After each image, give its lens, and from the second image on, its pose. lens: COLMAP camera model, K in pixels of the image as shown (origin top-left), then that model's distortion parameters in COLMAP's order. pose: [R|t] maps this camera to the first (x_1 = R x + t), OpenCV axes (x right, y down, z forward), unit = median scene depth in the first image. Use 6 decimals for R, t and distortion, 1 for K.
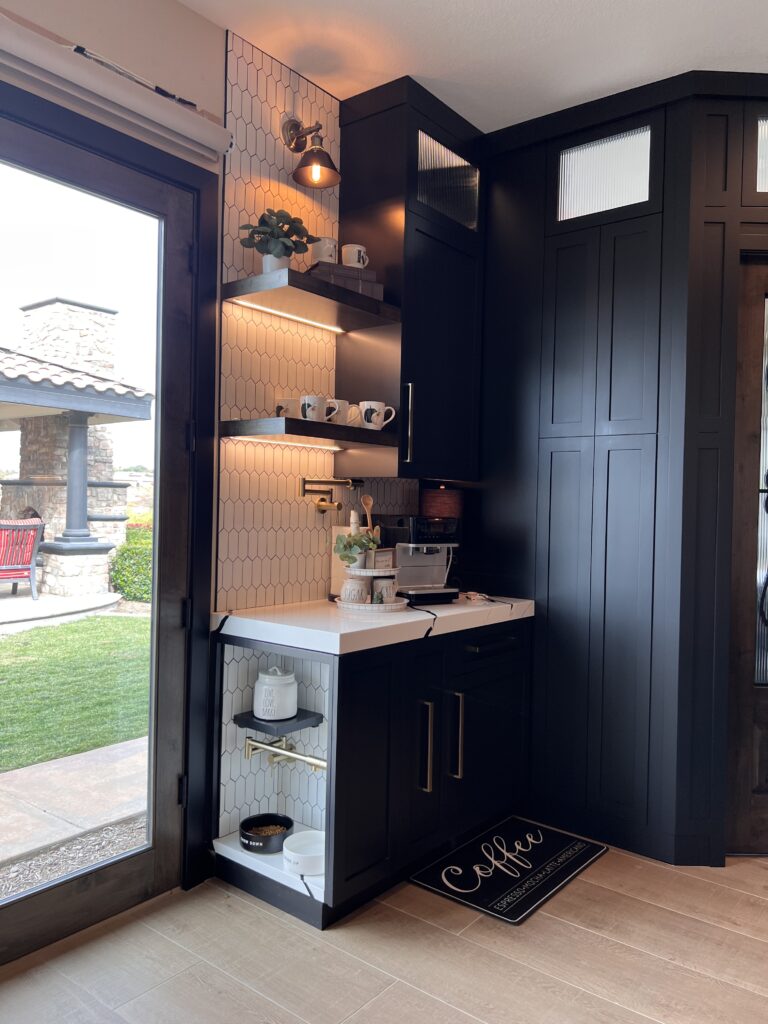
lens RADIAL K [[771.9, 0, 384.7], [0, 771.9, 516.5], [0, 0, 1]] dist [0.014466, -0.001375]
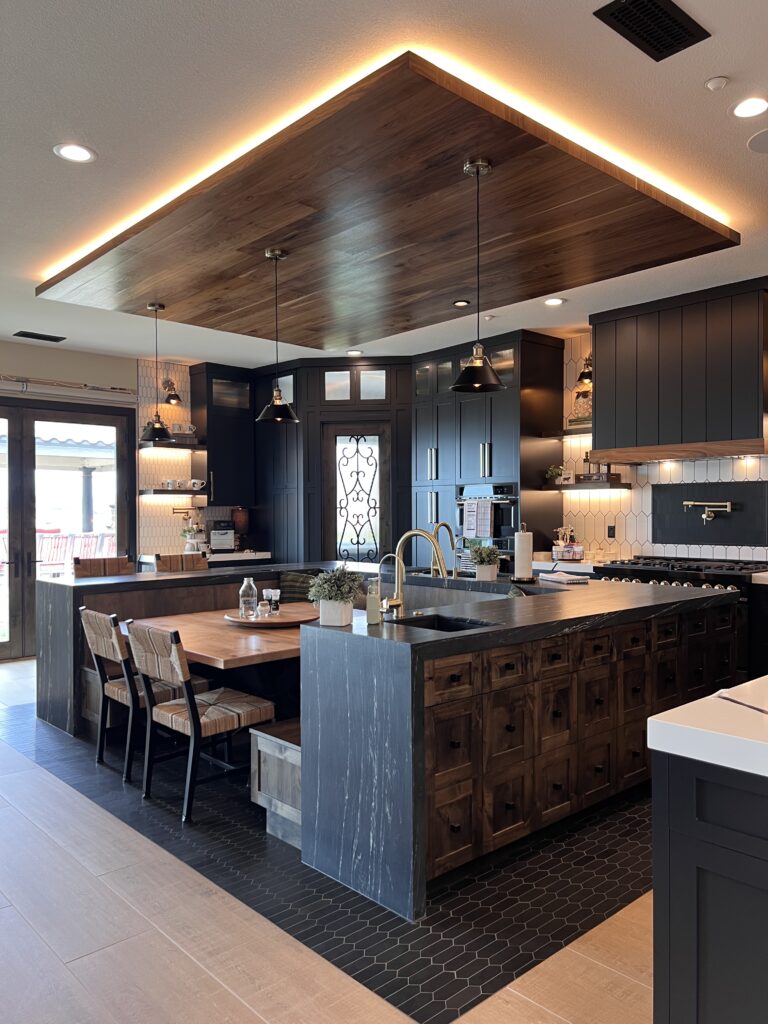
lens RADIAL K [[771.9, 0, 381.8], [0, 771.9, 511.5], [0, 0, 1]] dist [0.014466, -0.001375]
pose [[0.986123, -0.026889, -0.163824, 1.072341], [0.024061, 0.999526, -0.019223, 0.035229], [0.164263, 0.015014, 0.986302, -1.595033]]
